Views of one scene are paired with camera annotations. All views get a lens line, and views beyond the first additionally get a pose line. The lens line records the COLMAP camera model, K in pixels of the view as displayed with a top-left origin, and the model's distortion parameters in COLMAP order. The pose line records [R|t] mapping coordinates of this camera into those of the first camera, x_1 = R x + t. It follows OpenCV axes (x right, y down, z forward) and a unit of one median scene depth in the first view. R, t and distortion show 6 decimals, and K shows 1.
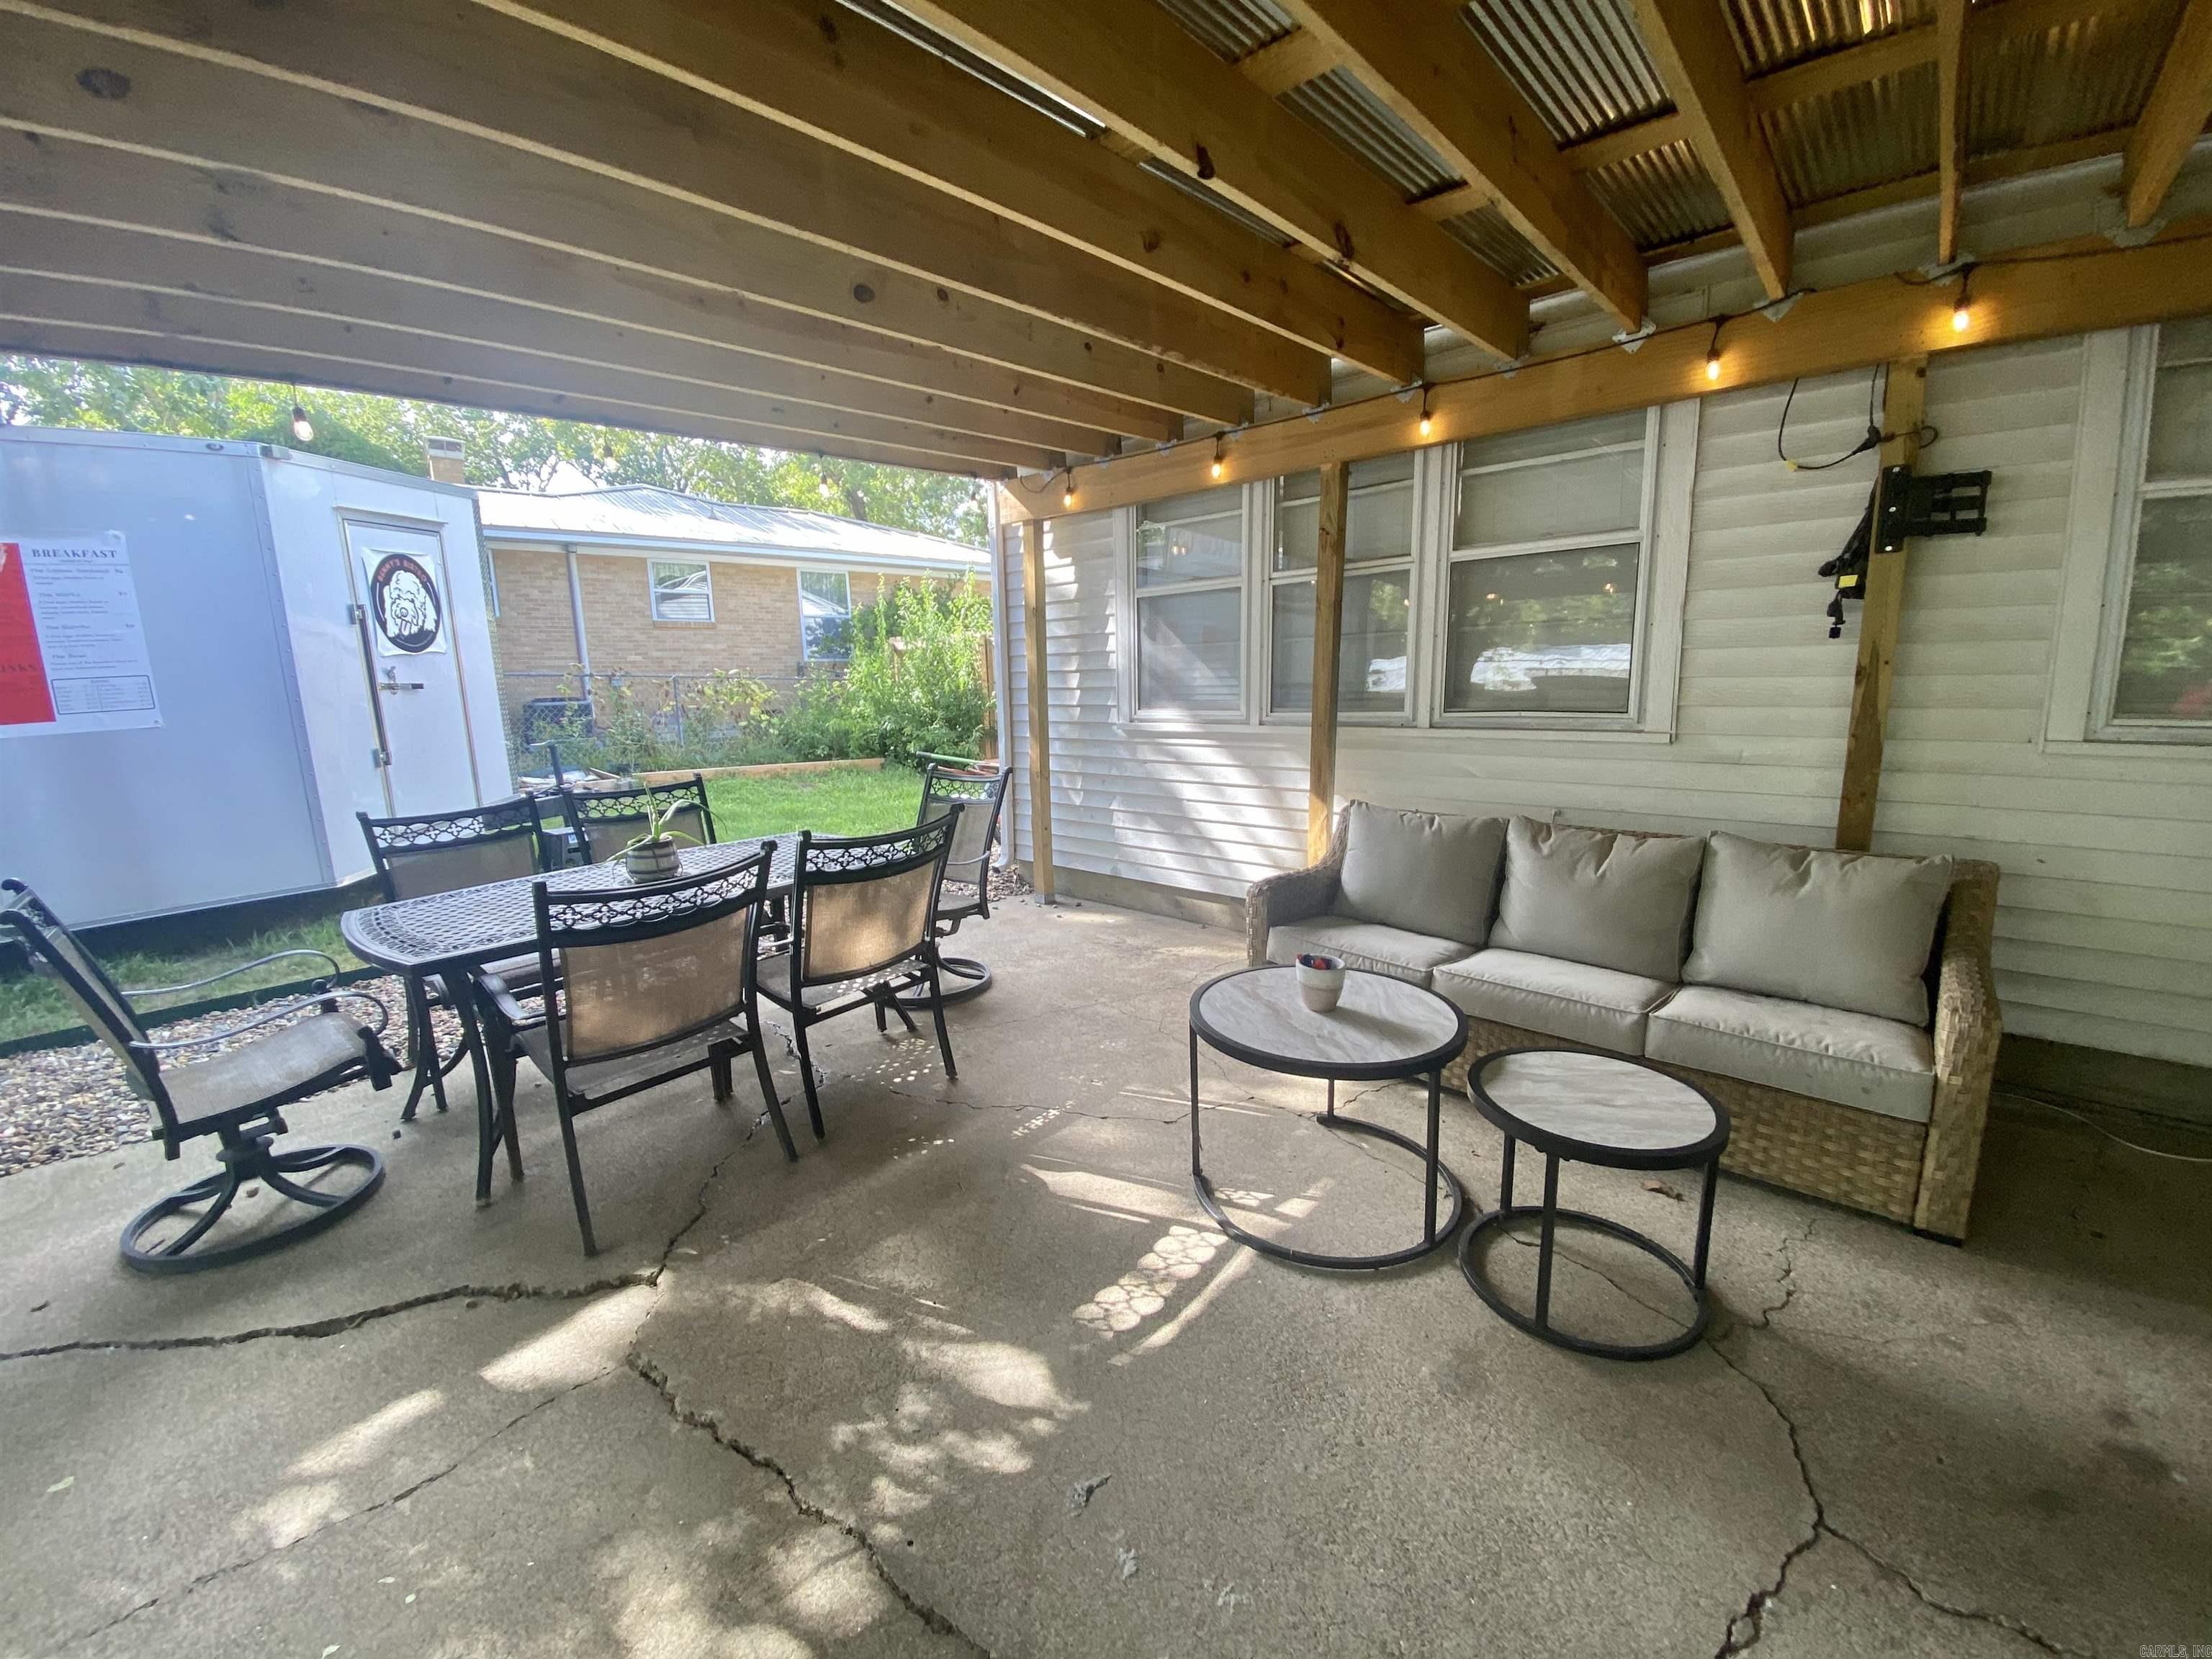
lens RADIAL K [[892.1, 0, 1106.0], [0, 892.1, 829.5], [0, 0, 1]] dist [0.008833, -0.014938]
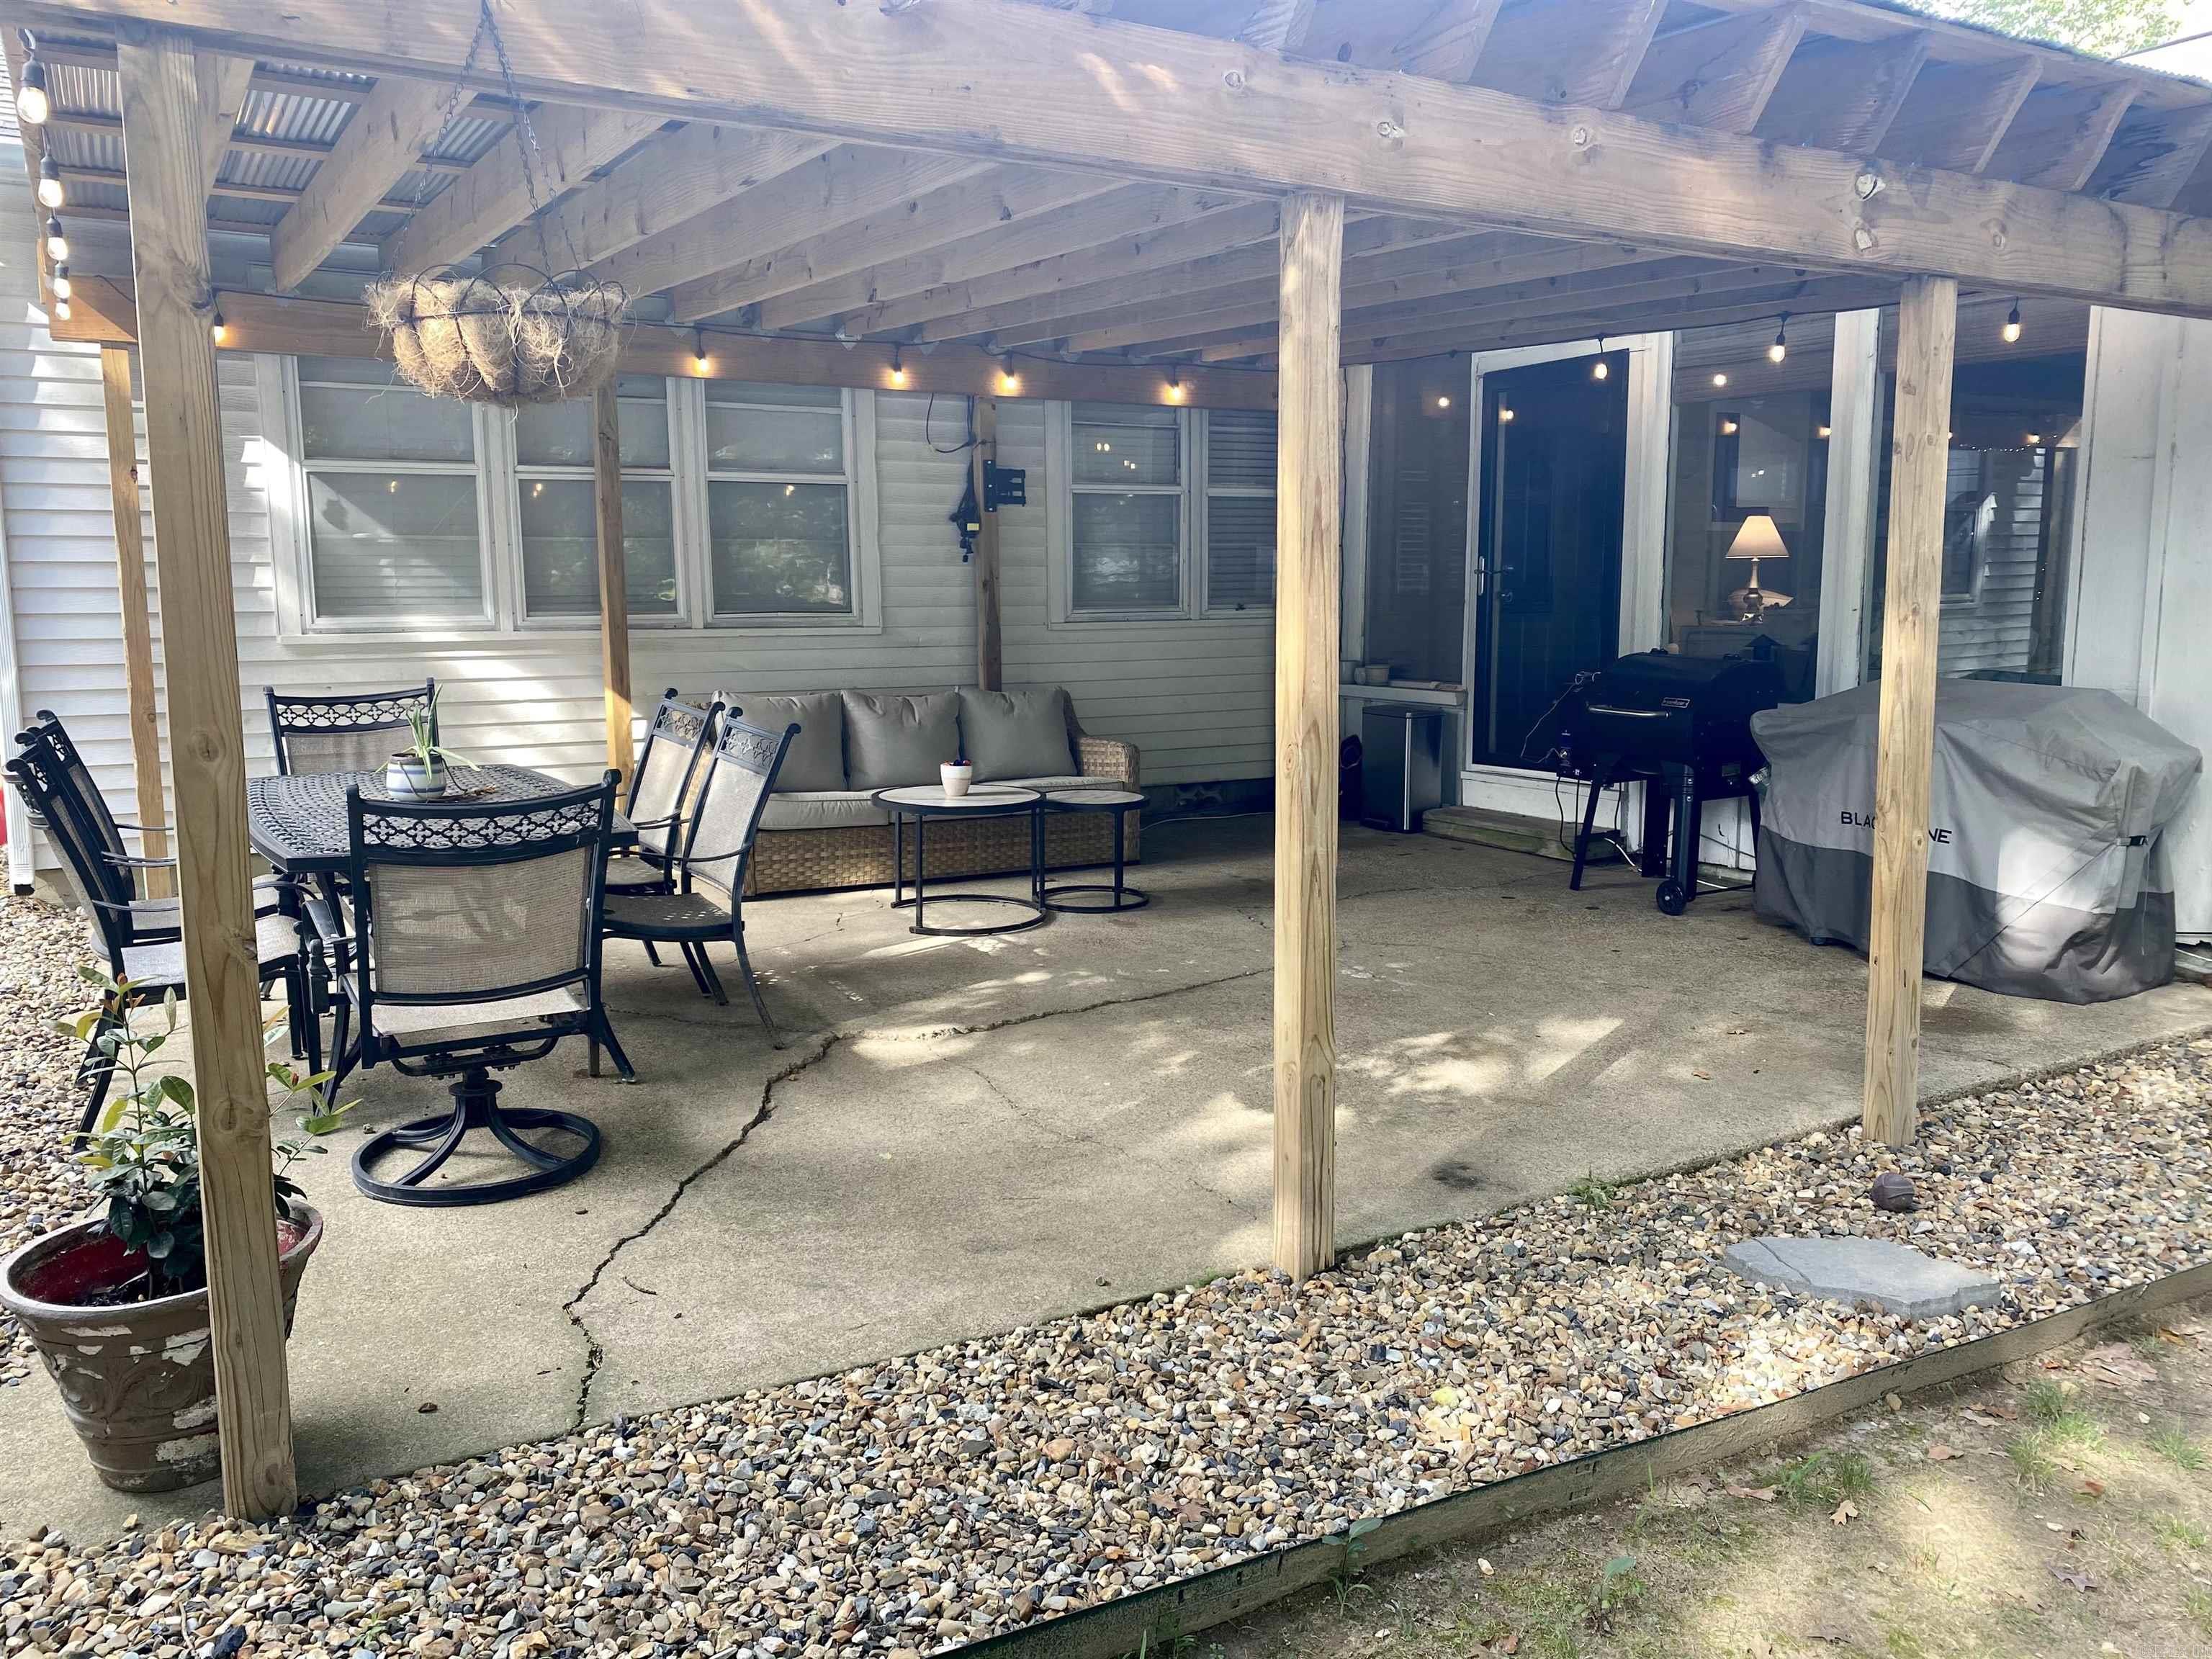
lens RADIAL K [[1701.5, 0, 1115.5], [0, 1701.5, 815.5], [0, 0, 1]] dist [0.070588, 0.007920]
pose [[0.278500, -0.088040, 0.956393, -1.988963], [0.170847, 0.984449, 0.040872, 0.143335], [-0.945119, 0.152014, 0.289211, -0.041589]]
